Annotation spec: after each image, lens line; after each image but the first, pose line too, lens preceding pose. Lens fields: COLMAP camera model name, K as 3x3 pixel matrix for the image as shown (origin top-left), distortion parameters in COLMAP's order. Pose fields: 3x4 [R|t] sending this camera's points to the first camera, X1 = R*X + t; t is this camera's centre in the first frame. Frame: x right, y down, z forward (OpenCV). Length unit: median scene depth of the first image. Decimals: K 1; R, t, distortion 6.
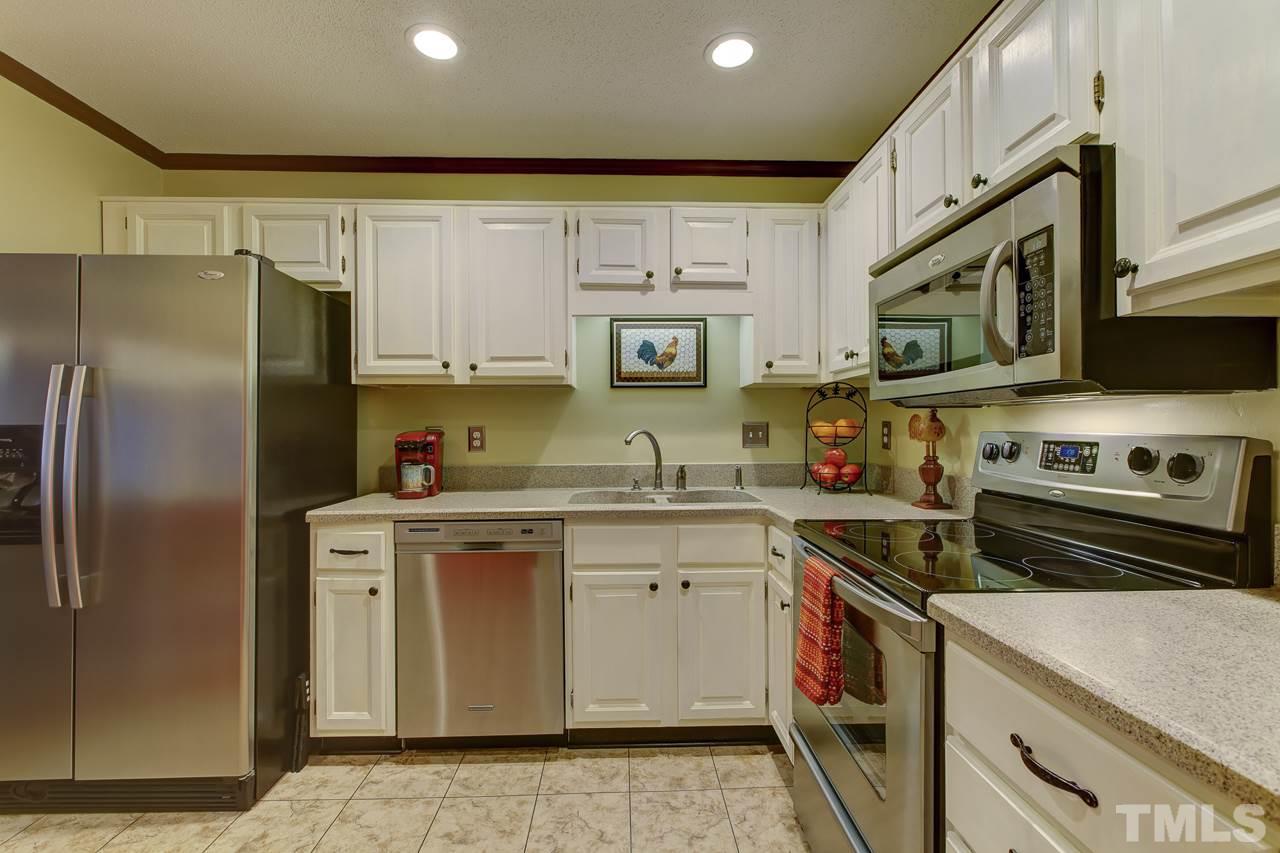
lens RADIAL K [[581.0, 0, 638.1], [0, 581.0, 424.2], [0, 0, 1]] dist [-0.002803, 0.002515]
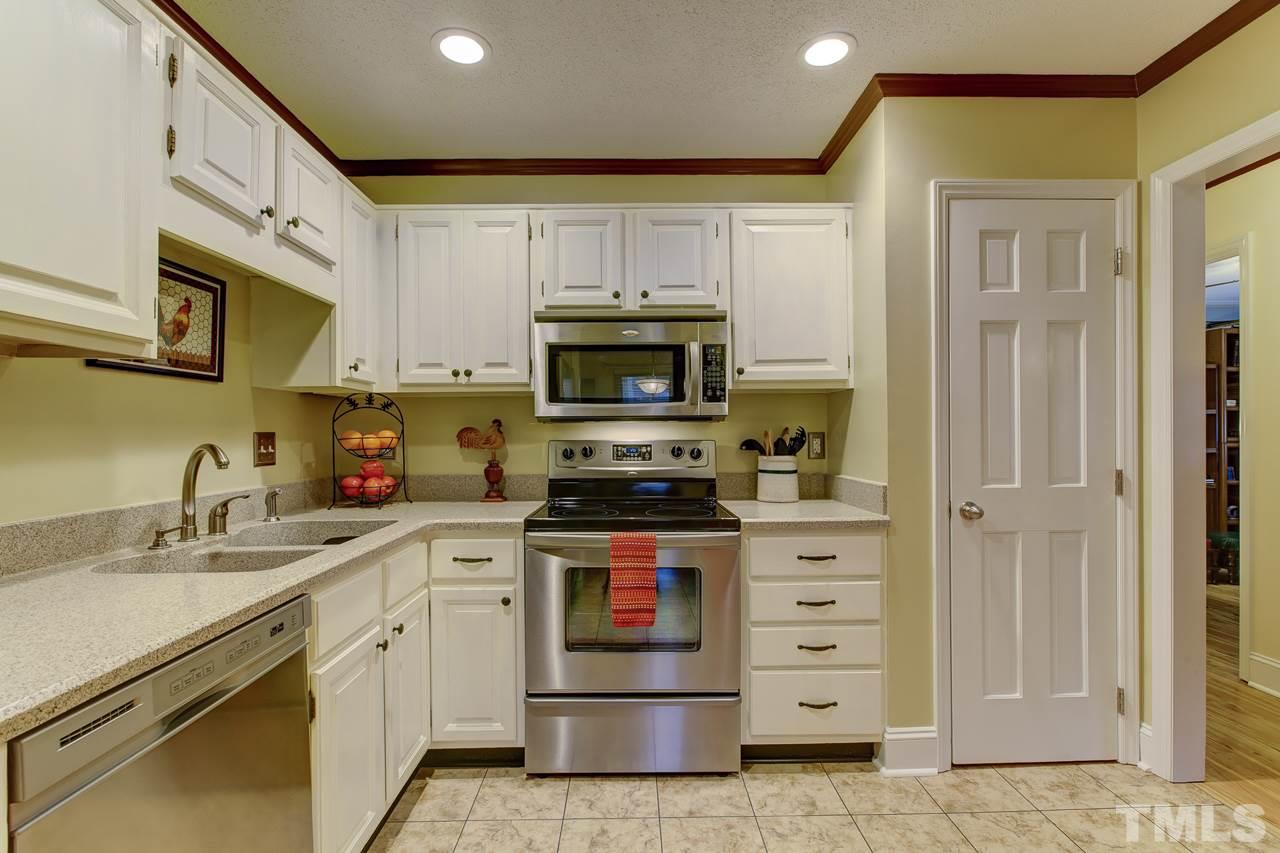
lens RADIAL K [[581.0, 0, 640.4], [0, 581.0, 431.5], [0, 0, 1]] dist [-0.002803, 0.002515]
pose [[0.001265, 0.007473, 0.999971, -0.741304], [0.001152, 0.999971, -0.007474, 0.001497], [-0.999999, 0.001161, 0.001256, 0.655364]]
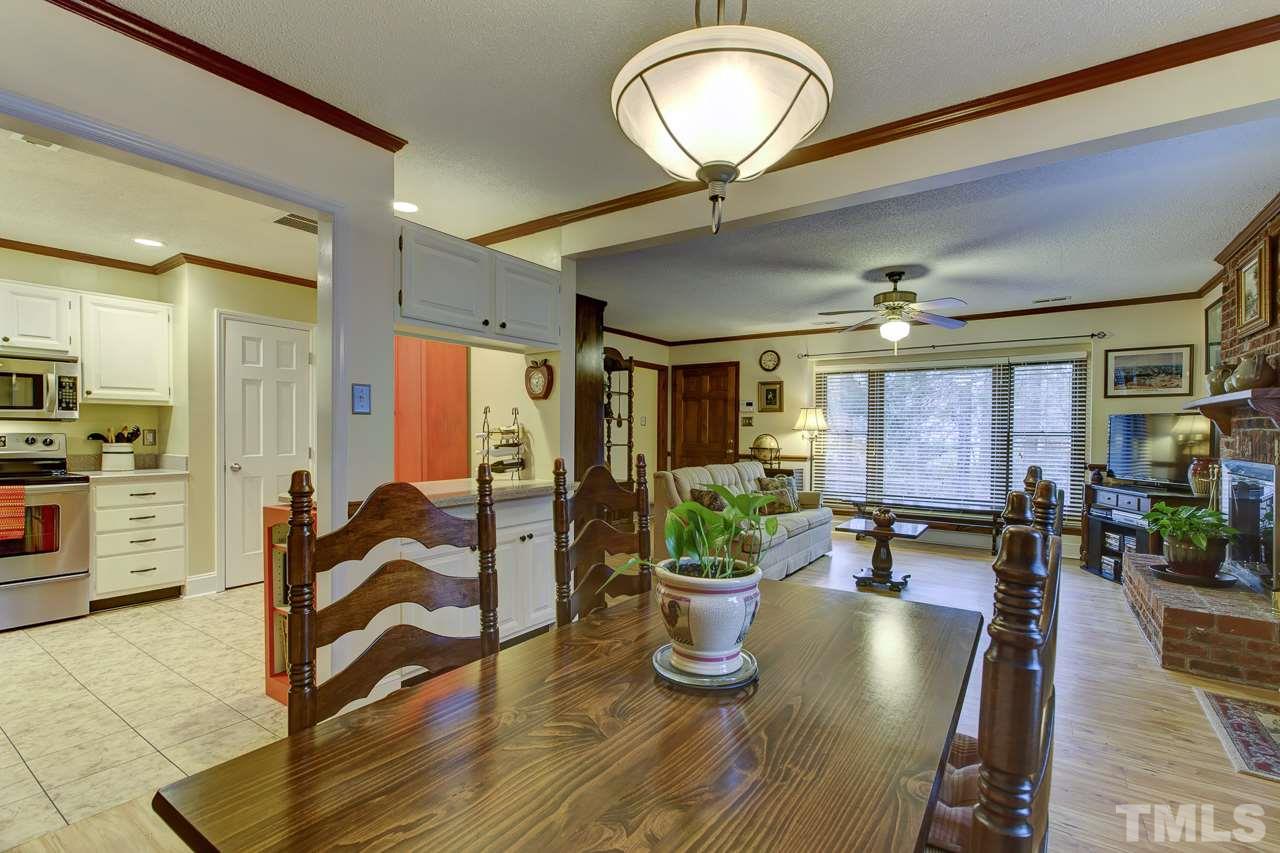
lens RADIAL K [[581.0, 0, 640.6], [0, 581.0, 442.3], [0, 0, 1]] dist [-0.002803, 0.002515]
pose [[-0.810208, -0.008795, 0.586077, -2.196755], [-0.006481, 0.999961, 0.006046, 0.016154], [-0.586107, 0.001100, -0.810233, 0.944624]]
